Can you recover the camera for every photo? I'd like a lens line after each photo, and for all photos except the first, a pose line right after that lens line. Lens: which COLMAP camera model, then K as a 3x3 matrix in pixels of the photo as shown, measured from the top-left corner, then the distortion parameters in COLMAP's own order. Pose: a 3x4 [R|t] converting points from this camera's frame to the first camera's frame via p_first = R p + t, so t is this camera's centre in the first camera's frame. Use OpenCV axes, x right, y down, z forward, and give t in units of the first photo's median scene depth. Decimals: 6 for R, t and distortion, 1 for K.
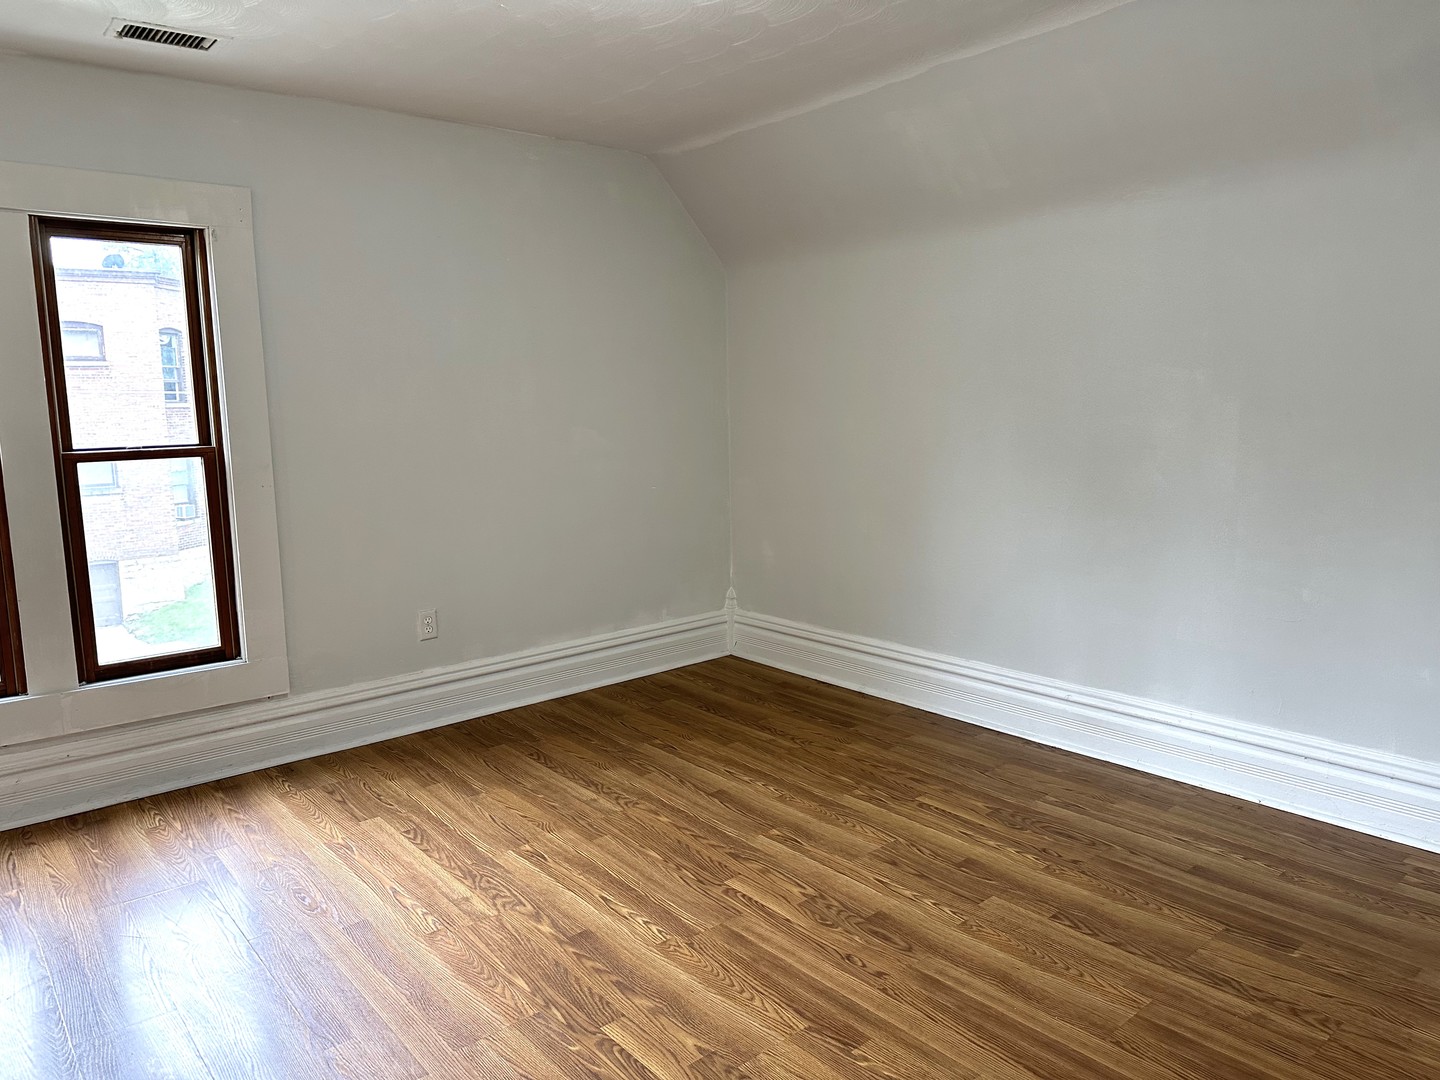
lens RADIAL K [[1017.8, 0, 717.6], [0, 1017.8, 544.3], [0, 0, 1]] dist [0.066446, -0.069196]
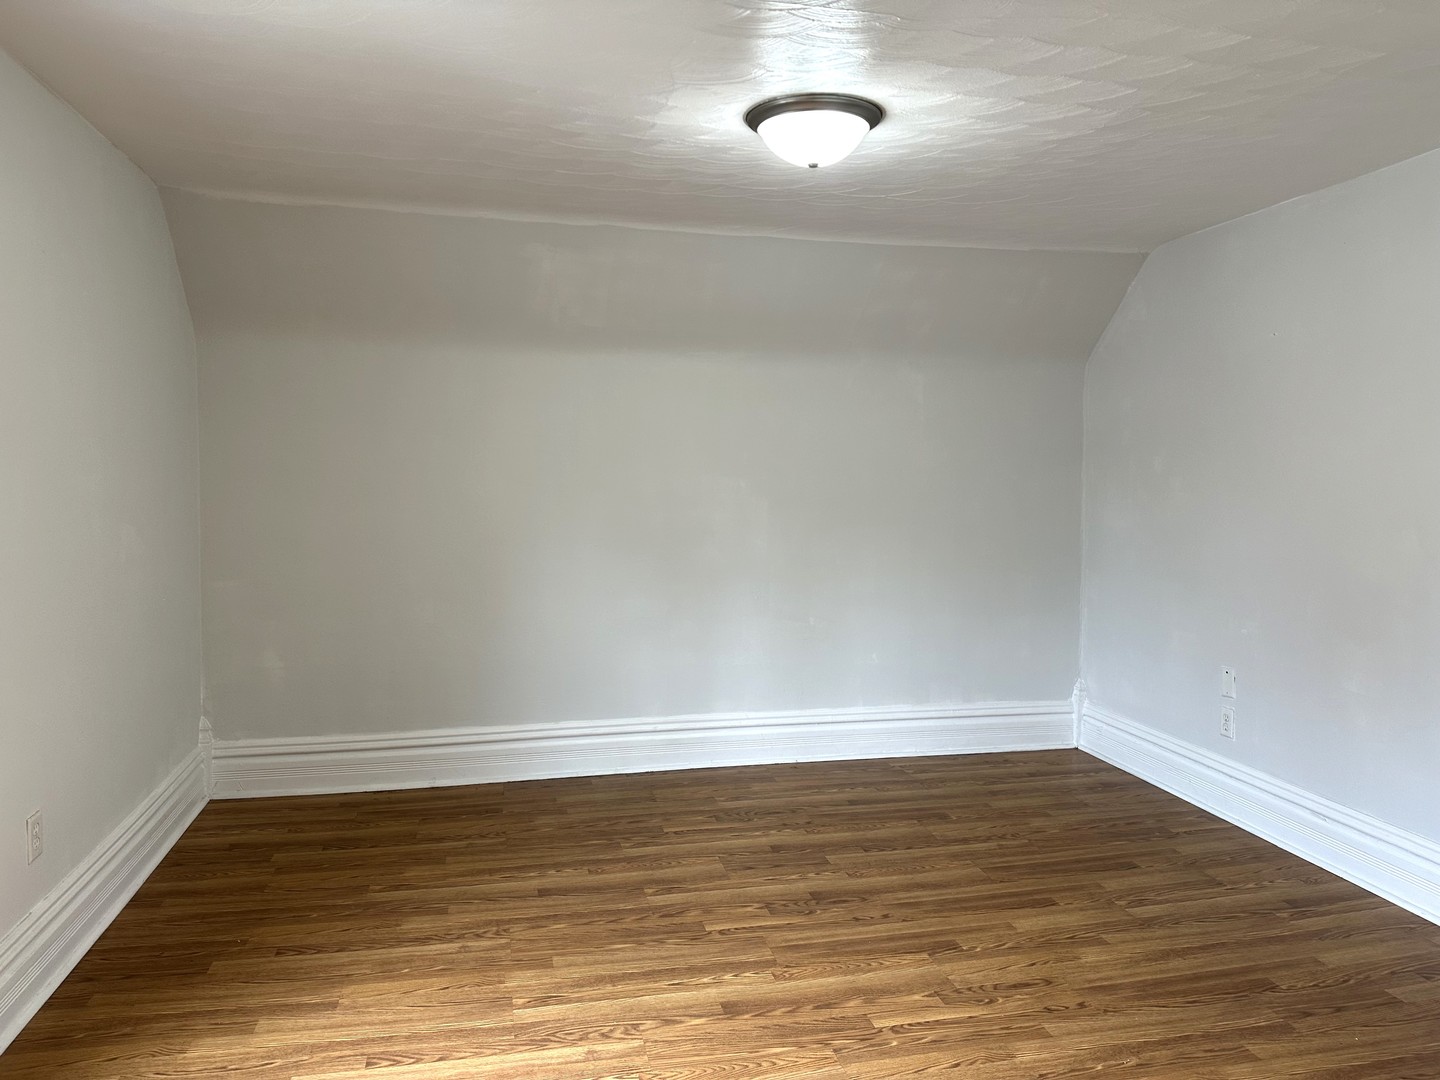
lens RADIAL K [[1017.8, 0, 726.5], [0, 1017.8, 524.2], [0, 0, 1]] dist [0.066446, -0.069196]
pose [[0.458272, -0.031970, 0.888237, -0.874995], [0.113197, 0.993314, -0.022651, -0.077622], [-0.881574, 0.110926, 0.458827, 0.370663]]
